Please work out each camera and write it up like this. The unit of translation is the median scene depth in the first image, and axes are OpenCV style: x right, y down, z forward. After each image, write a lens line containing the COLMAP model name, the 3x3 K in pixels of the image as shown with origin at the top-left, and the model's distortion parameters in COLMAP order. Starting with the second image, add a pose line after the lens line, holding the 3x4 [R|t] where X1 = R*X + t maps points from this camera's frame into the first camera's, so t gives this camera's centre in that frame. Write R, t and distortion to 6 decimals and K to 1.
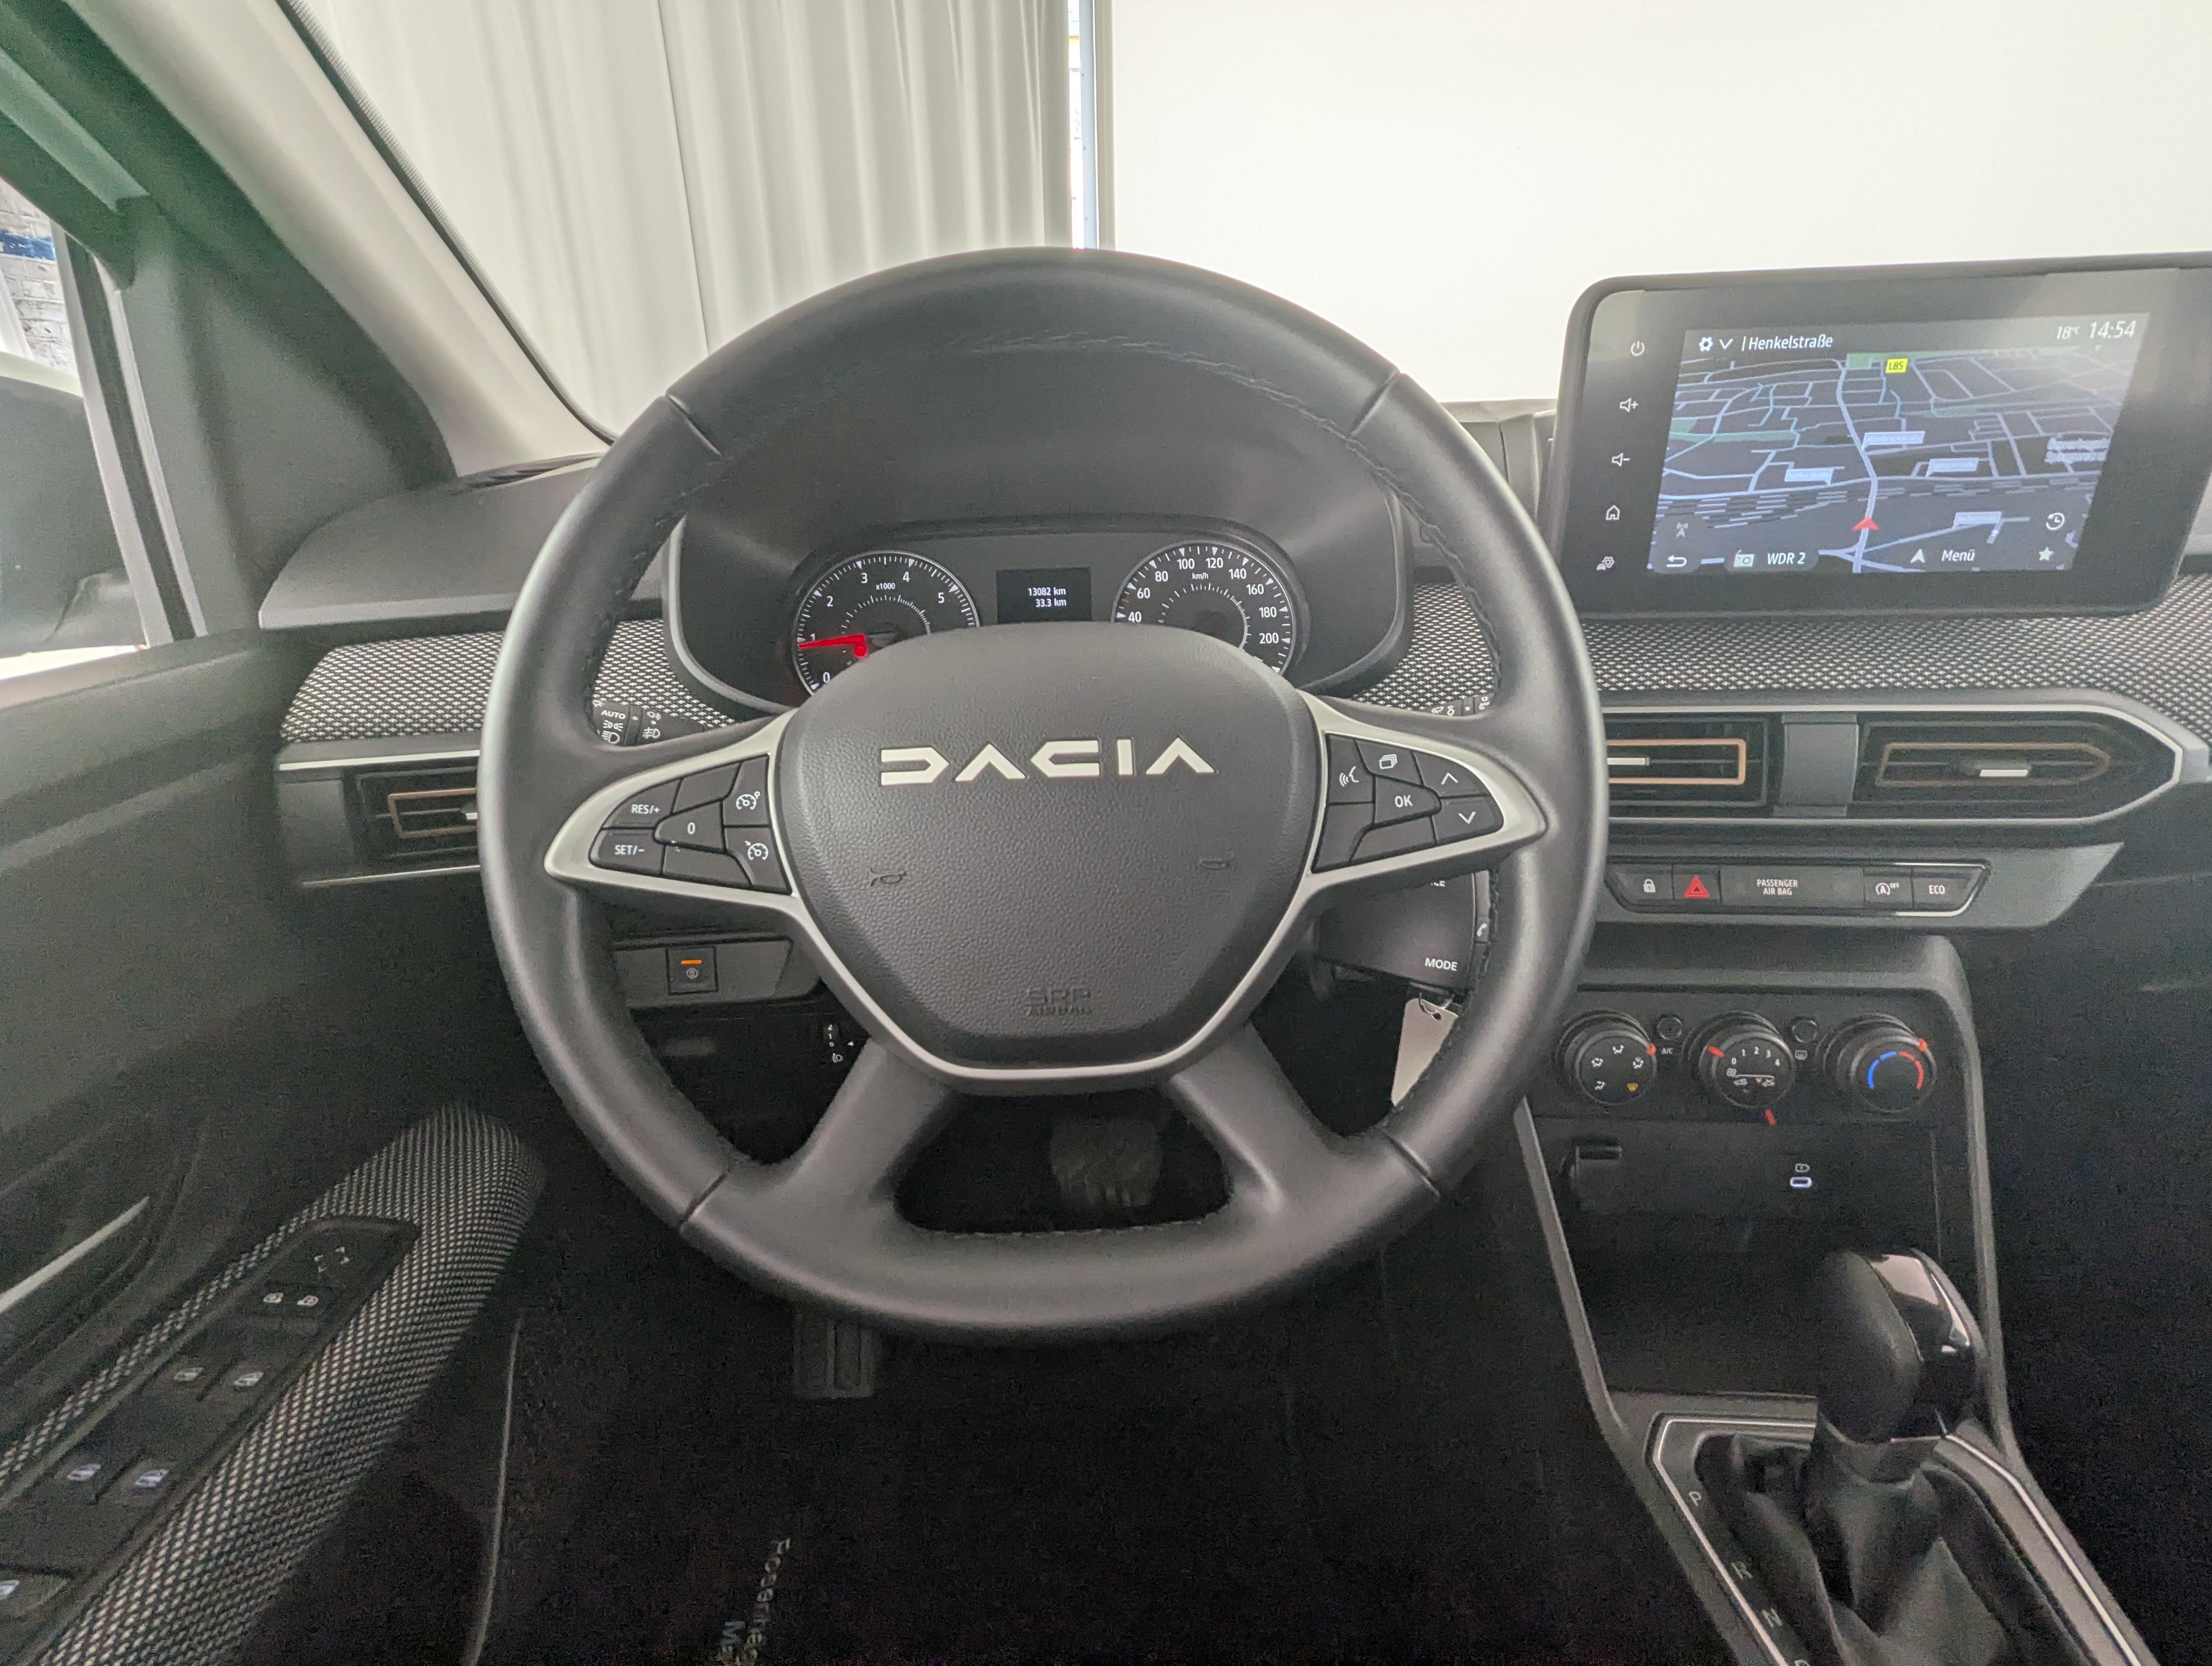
lens RADIAL K [[1060.0, 0, 1105.0], [0, 1060.0, 823.1], [0, 0, 1]] dist [-0.000788, 0.001433]
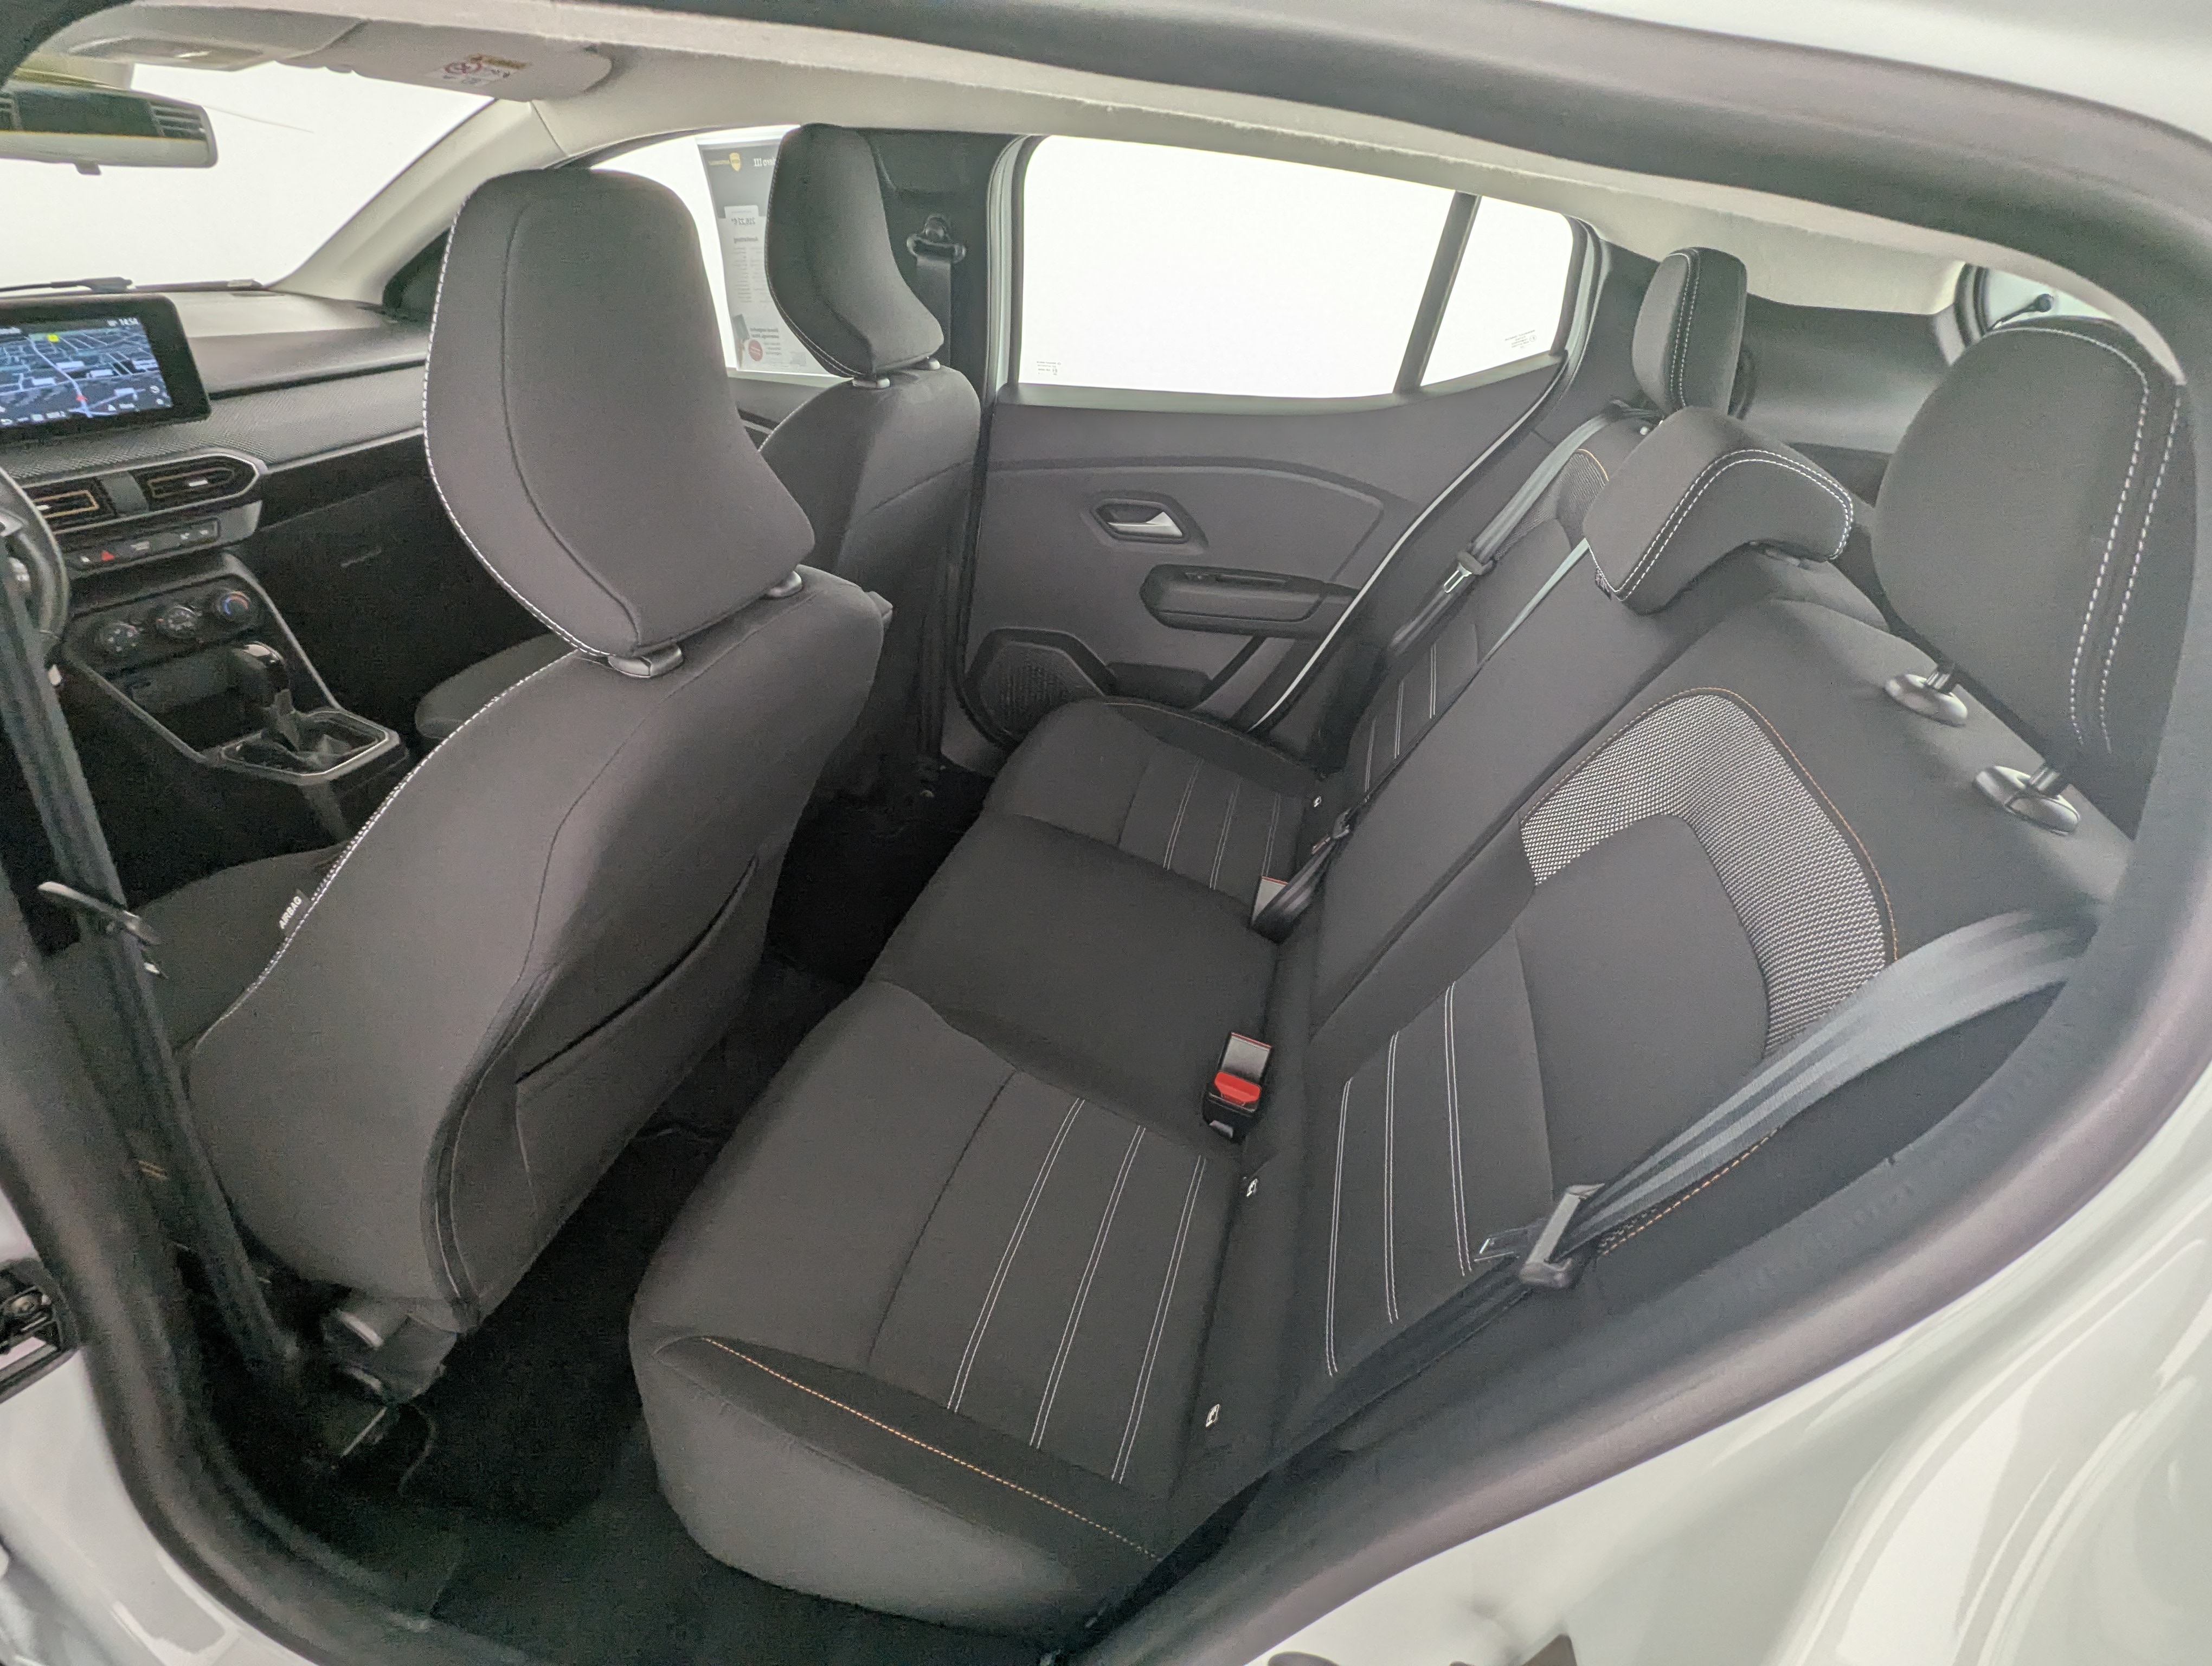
lens RADIAL K [[1060.0, 0, 1138.0], [0, 1060.0, 843.3], [0, 0, 1]] dist [-0.000788, 0.001433]
pose [[0.287178, -0.473772, 0.832508, -1.219366], [0.264103, 0.874592, 0.406618, 0.301287], [-0.920749, 0.103096, 0.376288, -2.242887]]
